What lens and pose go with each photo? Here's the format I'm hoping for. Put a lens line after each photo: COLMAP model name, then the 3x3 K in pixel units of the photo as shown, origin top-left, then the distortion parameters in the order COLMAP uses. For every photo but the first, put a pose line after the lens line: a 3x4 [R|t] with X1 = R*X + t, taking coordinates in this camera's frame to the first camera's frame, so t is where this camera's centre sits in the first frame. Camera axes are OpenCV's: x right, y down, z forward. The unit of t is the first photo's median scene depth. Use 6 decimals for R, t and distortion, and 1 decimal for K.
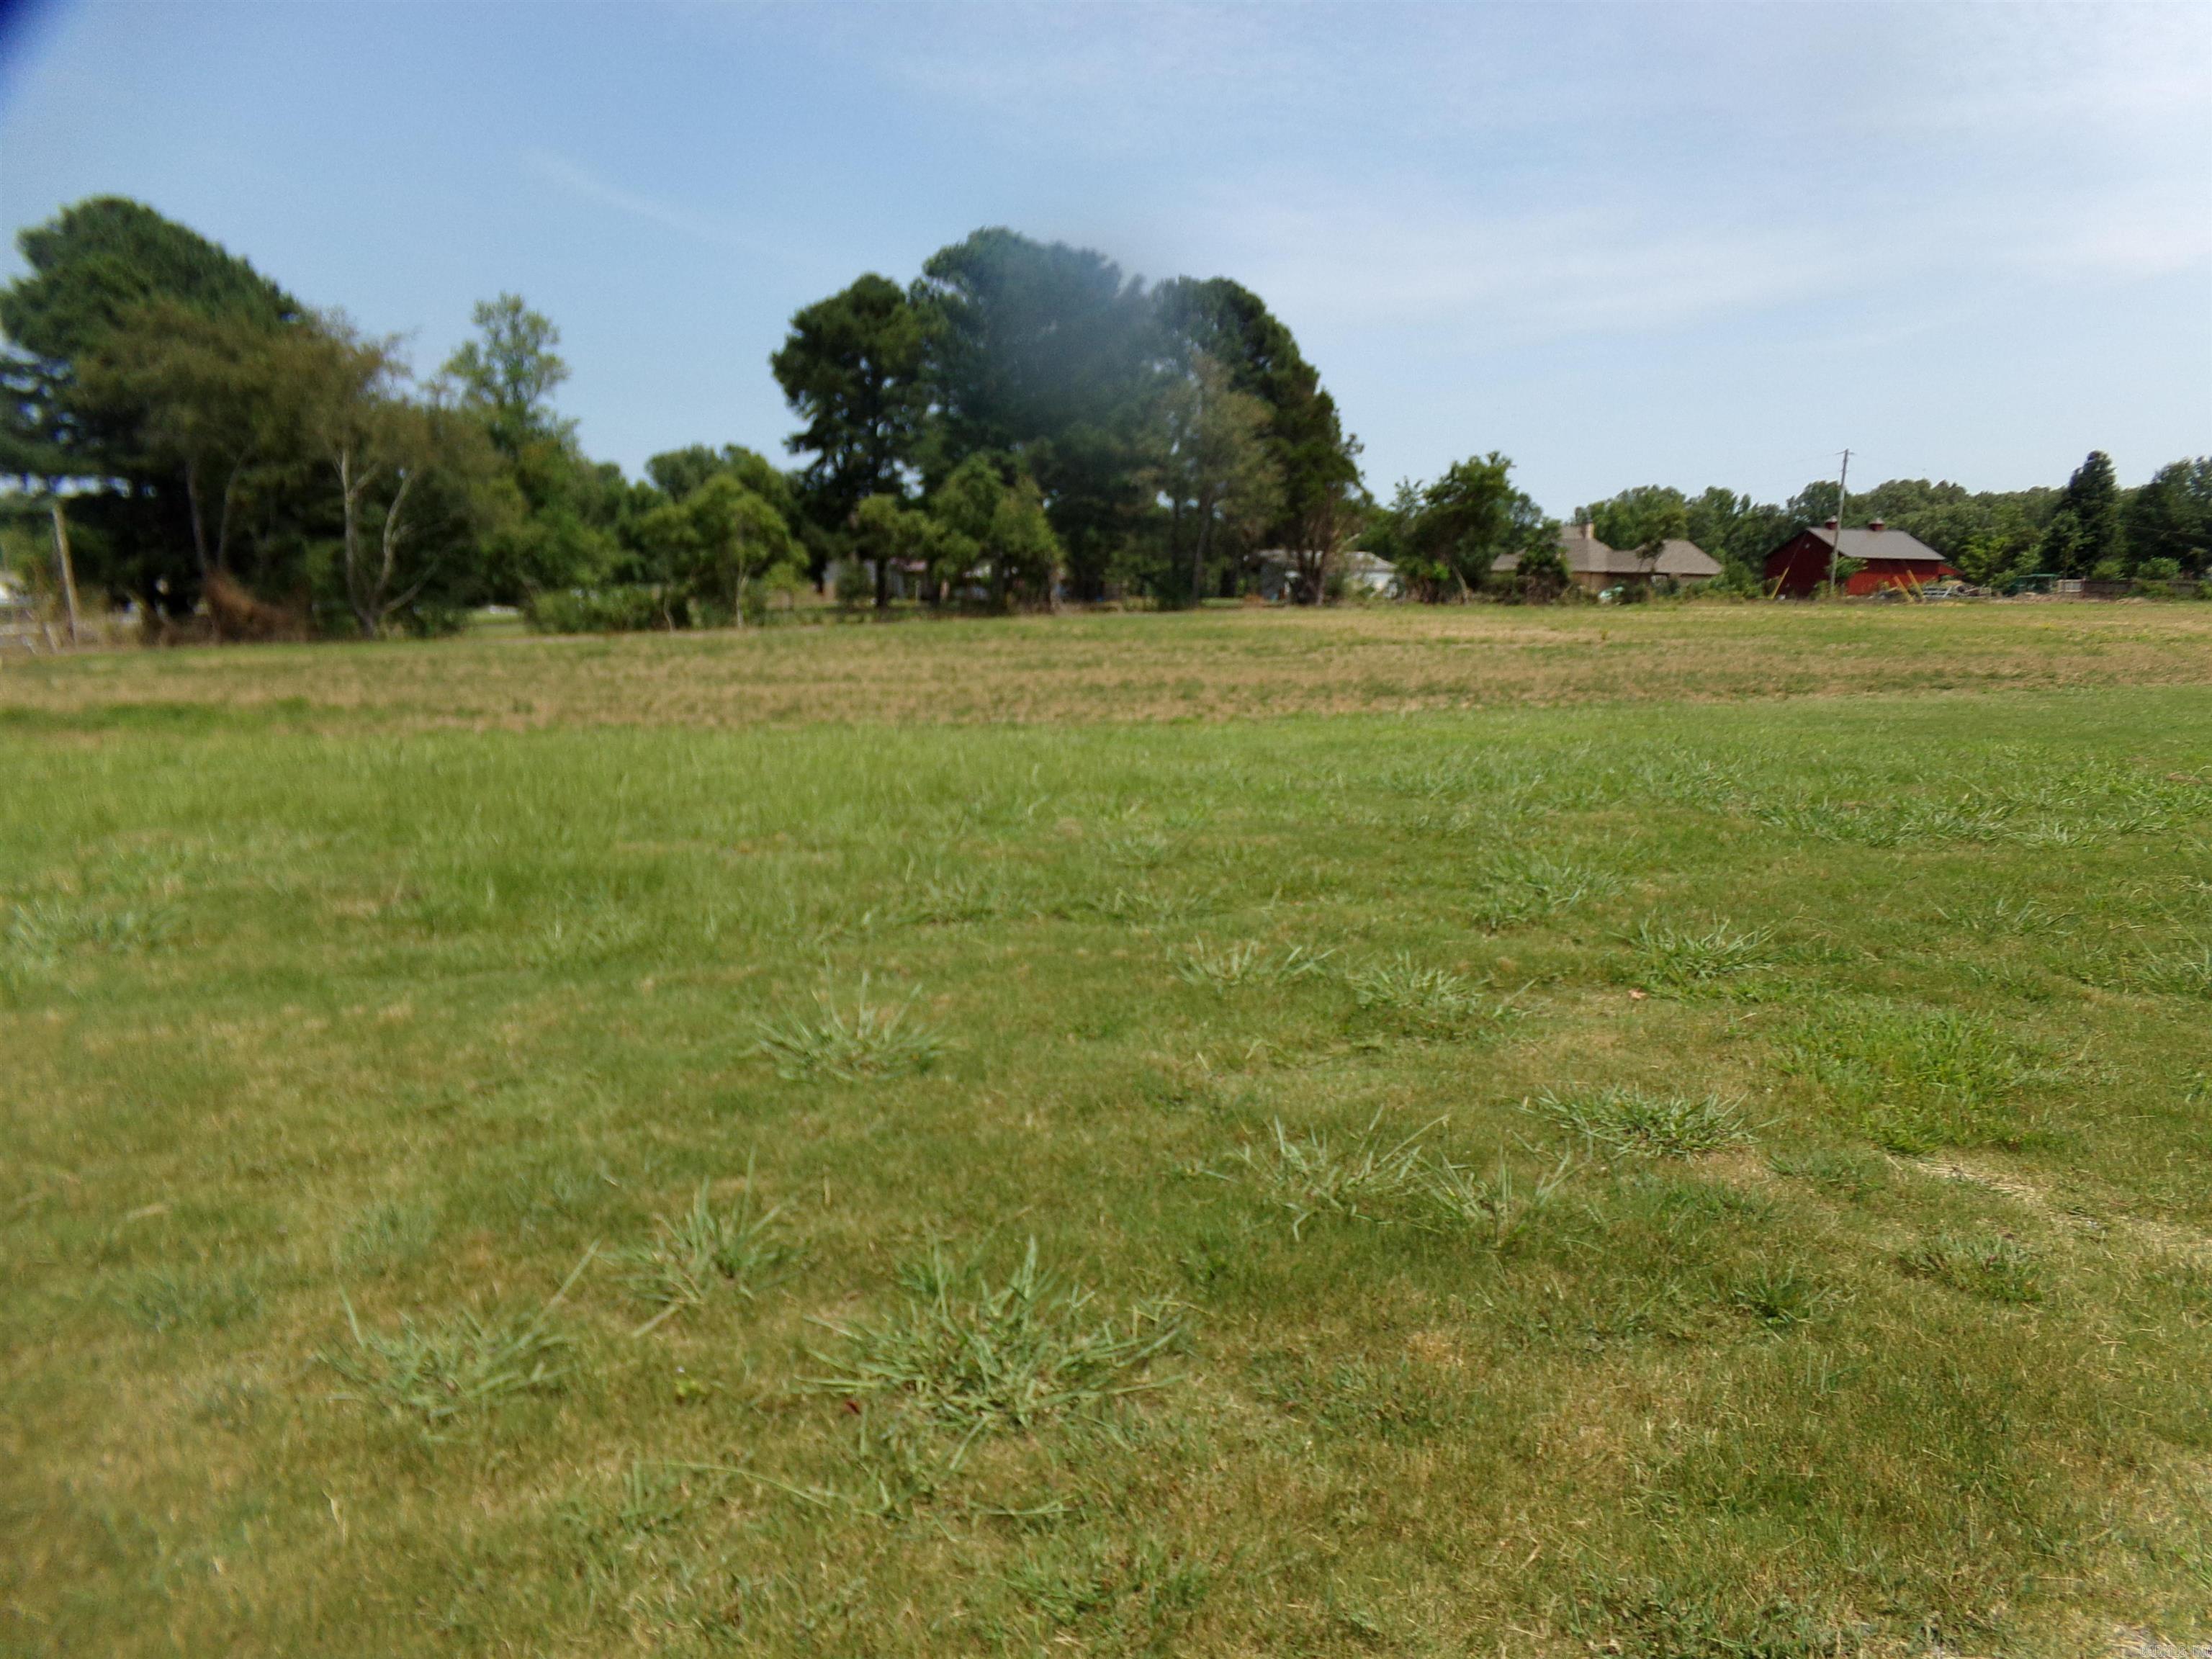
lens RADIAL K [[1521.6, 0, 1137.4], [0, 1521.6, 842.8], [0, 0, 1]] dist [-0.063314, 0.100576]
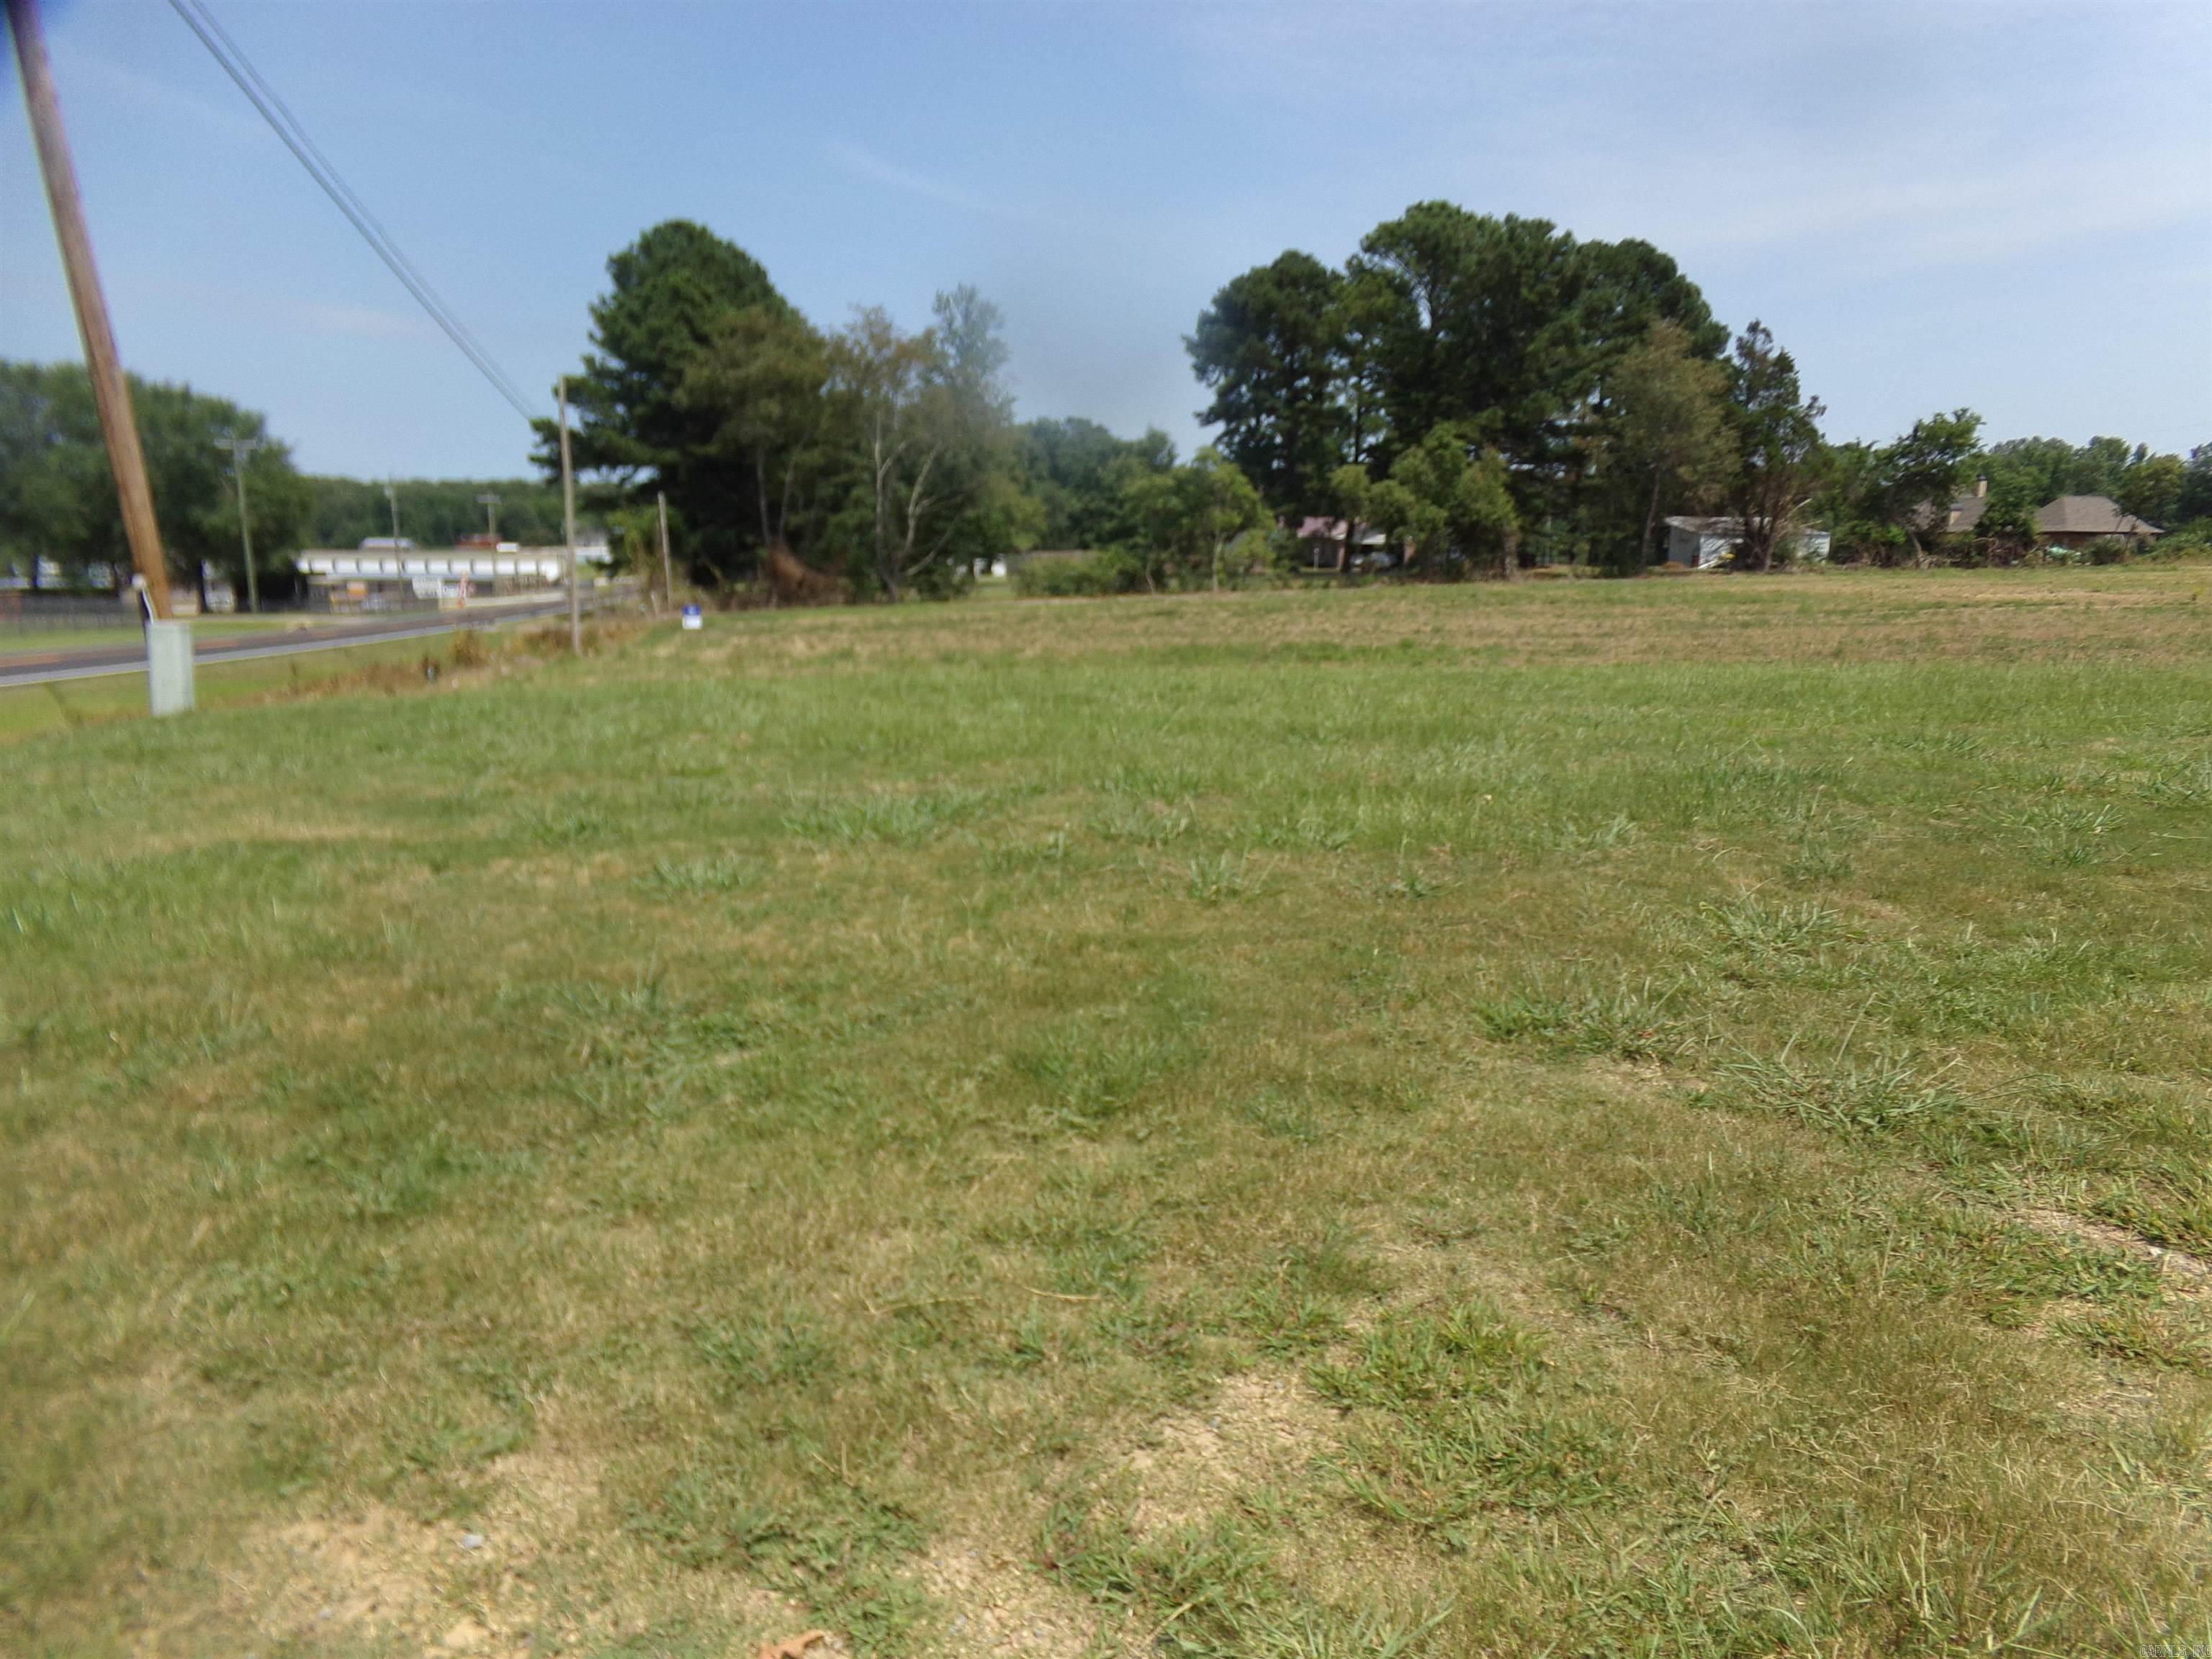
lens RADIAL K [[1521.6, 0, 1123.4], [0, 1521.6, 832.2], [0, 0, 1]] dist [-0.063314, 0.100576]
pose [[0.981686, 0.026299, -0.188684, -0.098836], [-0.023530, 0.999580, 0.016902, 0.008566], [0.189049, -0.012153, 0.981892, -0.052228]]
